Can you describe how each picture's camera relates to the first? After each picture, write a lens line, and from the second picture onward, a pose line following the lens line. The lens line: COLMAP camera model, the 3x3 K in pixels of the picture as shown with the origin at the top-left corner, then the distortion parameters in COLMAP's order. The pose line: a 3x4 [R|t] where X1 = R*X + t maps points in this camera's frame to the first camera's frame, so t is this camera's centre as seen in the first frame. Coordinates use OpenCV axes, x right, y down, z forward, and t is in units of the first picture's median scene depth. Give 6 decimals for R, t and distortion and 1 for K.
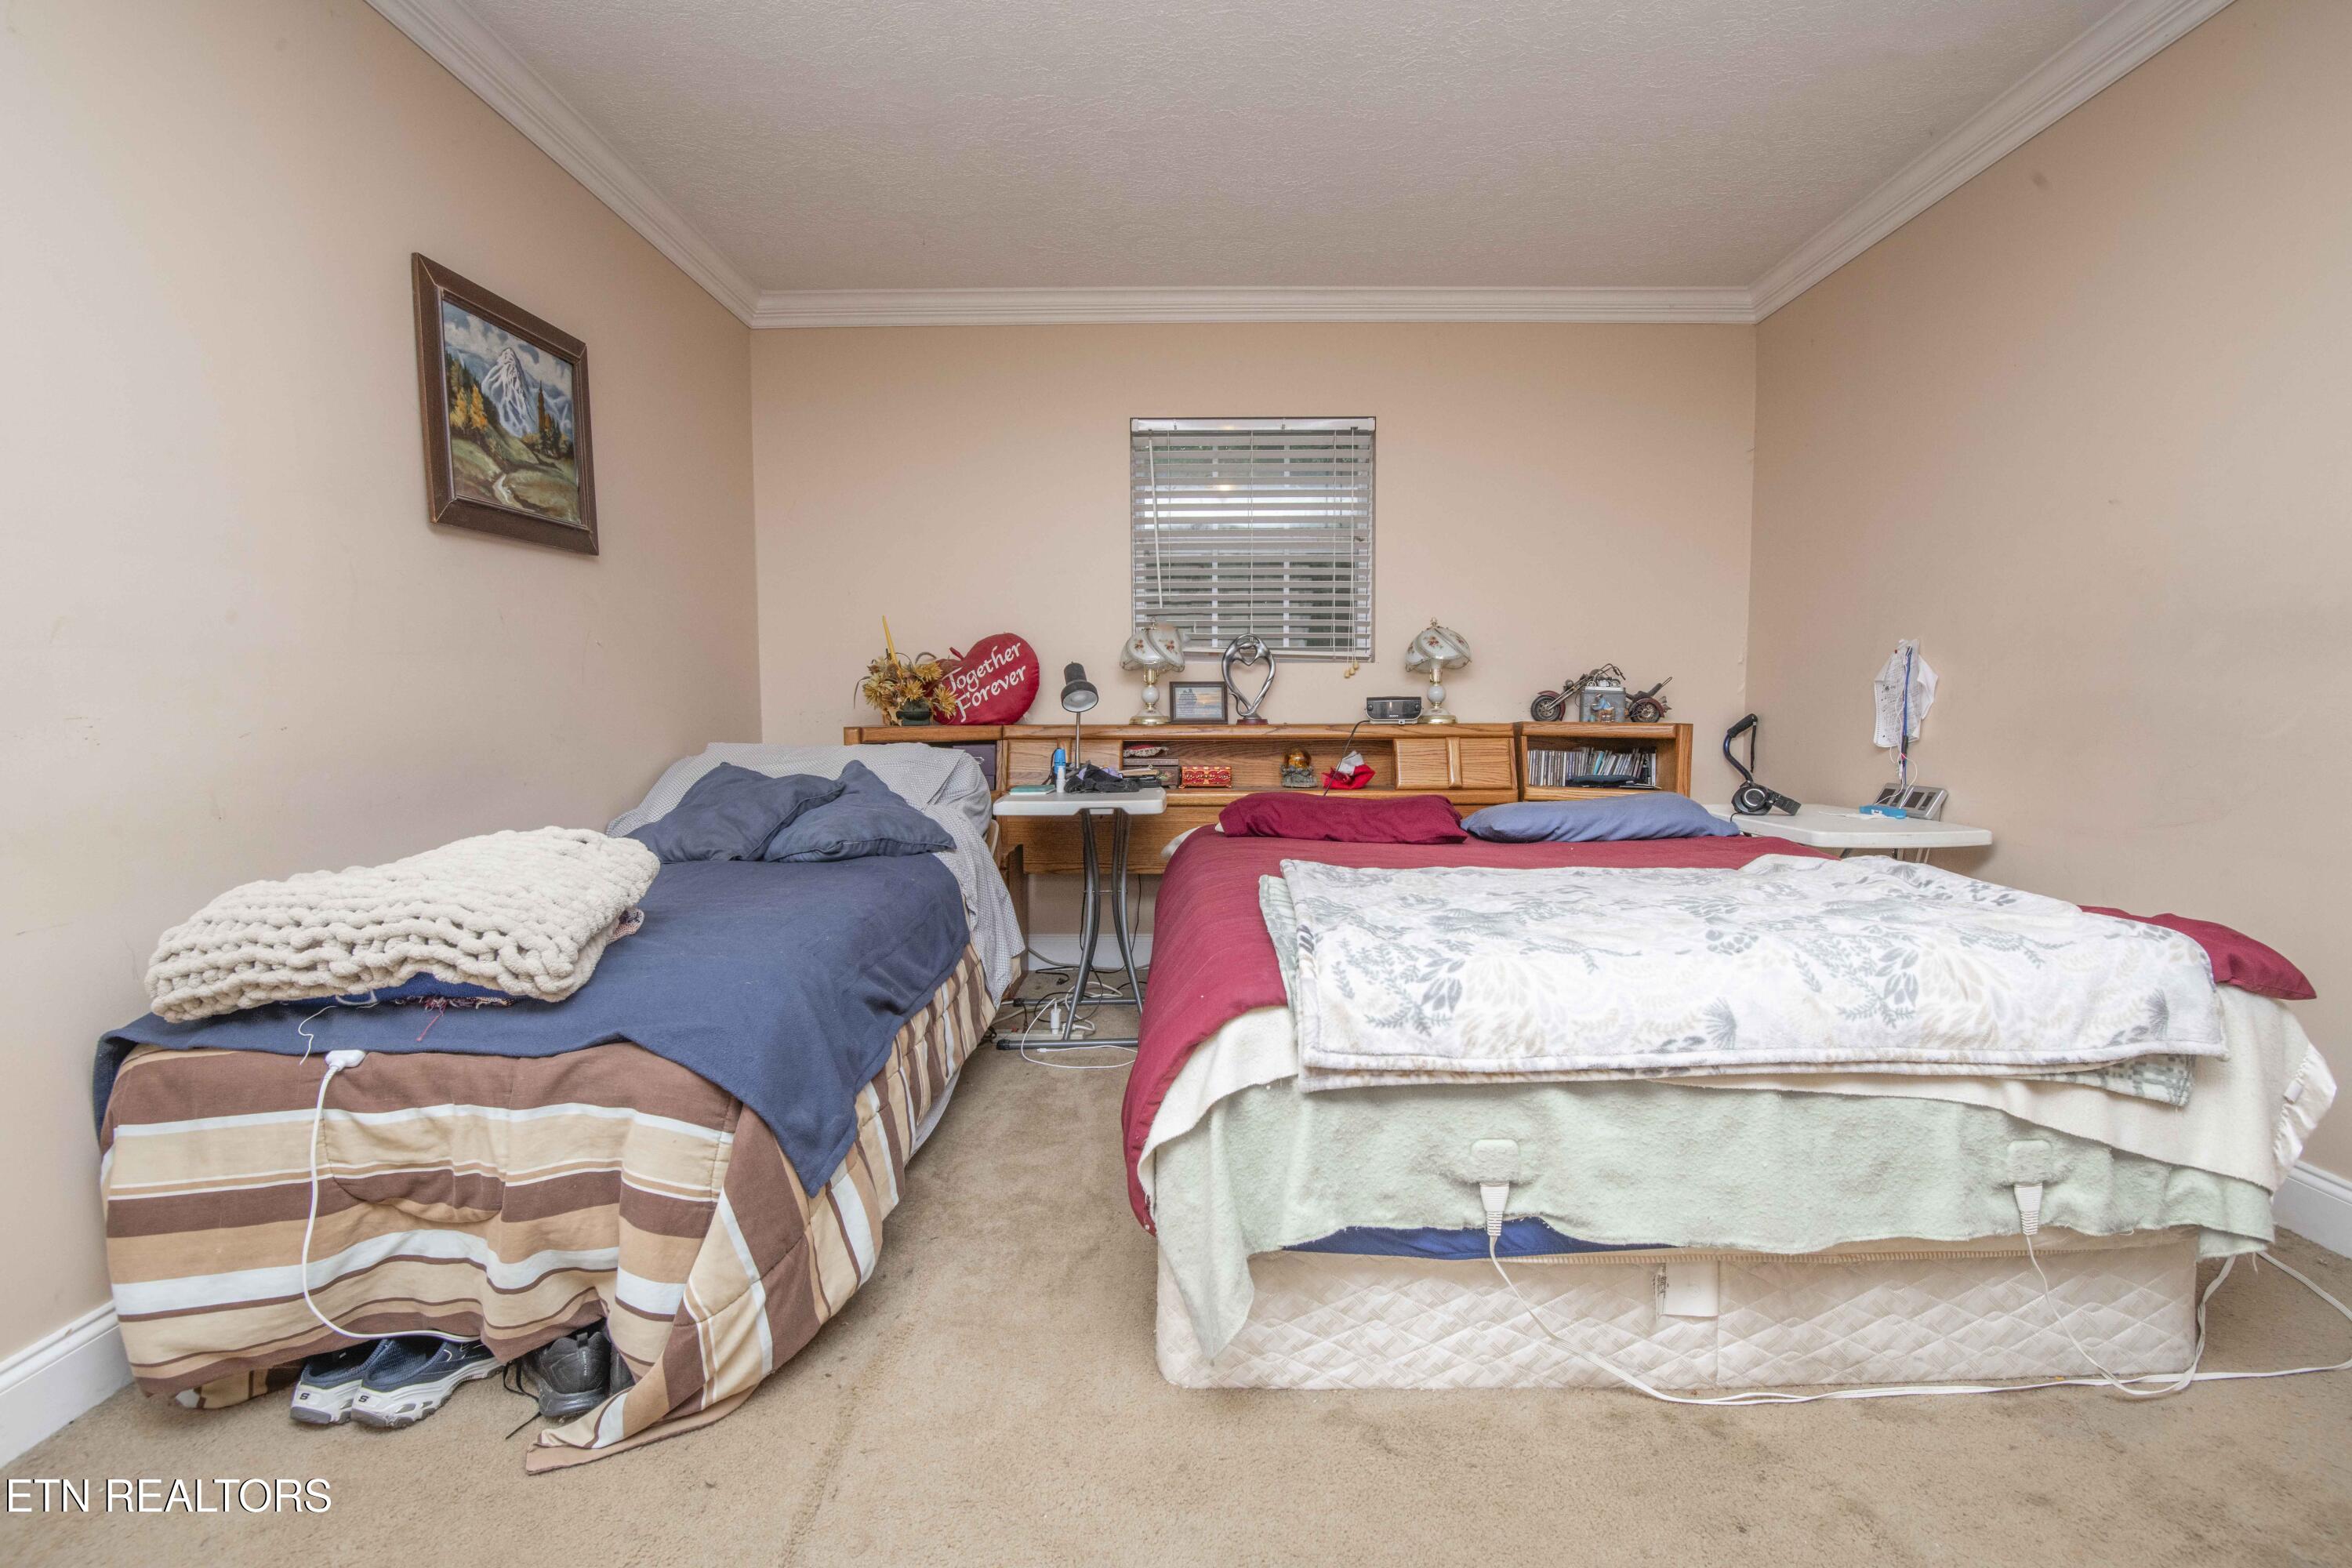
lens RADIAL K [[1084.8, 0, 1181.2], [0, 1084.8, 787.0], [0, 0, 1]] dist [-0.013274, -0.019068]
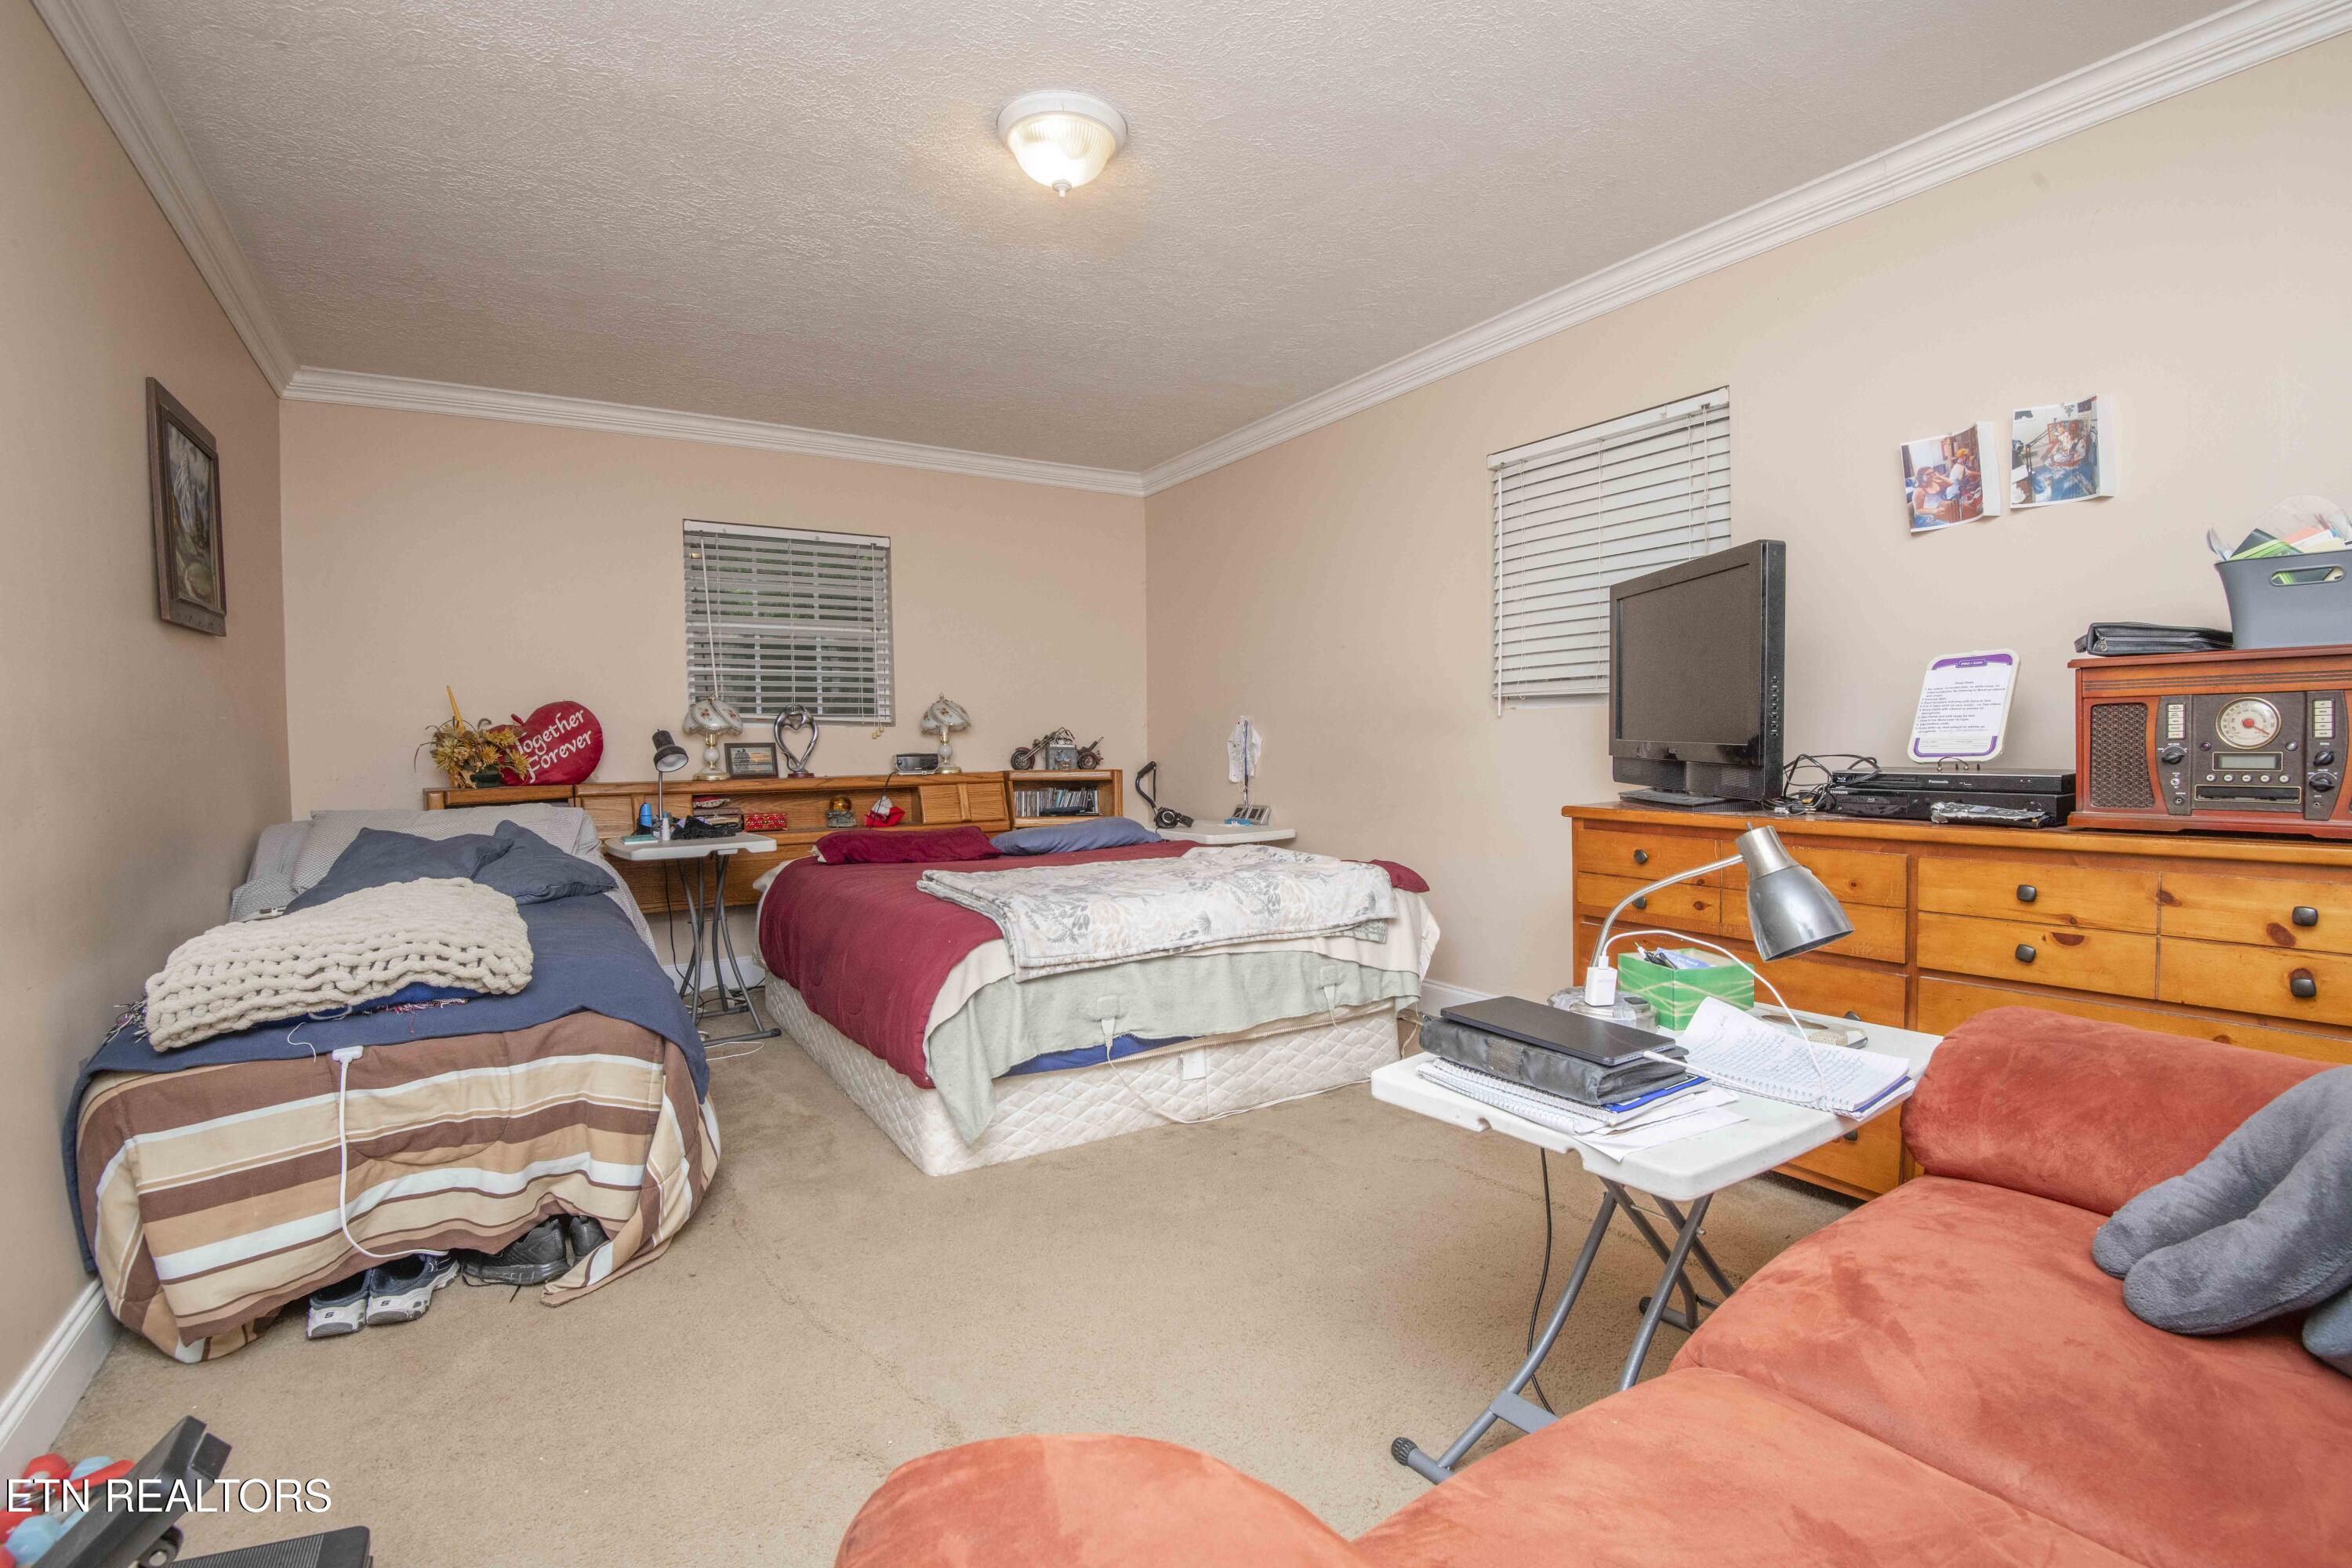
lens RADIAL K [[1084.8, 0, 1181.2], [0, 1084.8, 787.0], [0, 0, 1]] dist [-0.013274, -0.019068]
pose [[0.844512, -0.031364, 0.534617, -0.584961], [0.050450, 0.998503, -0.021114, 0.001084], [-0.533154, 0.044803, 0.844831, -0.679885]]
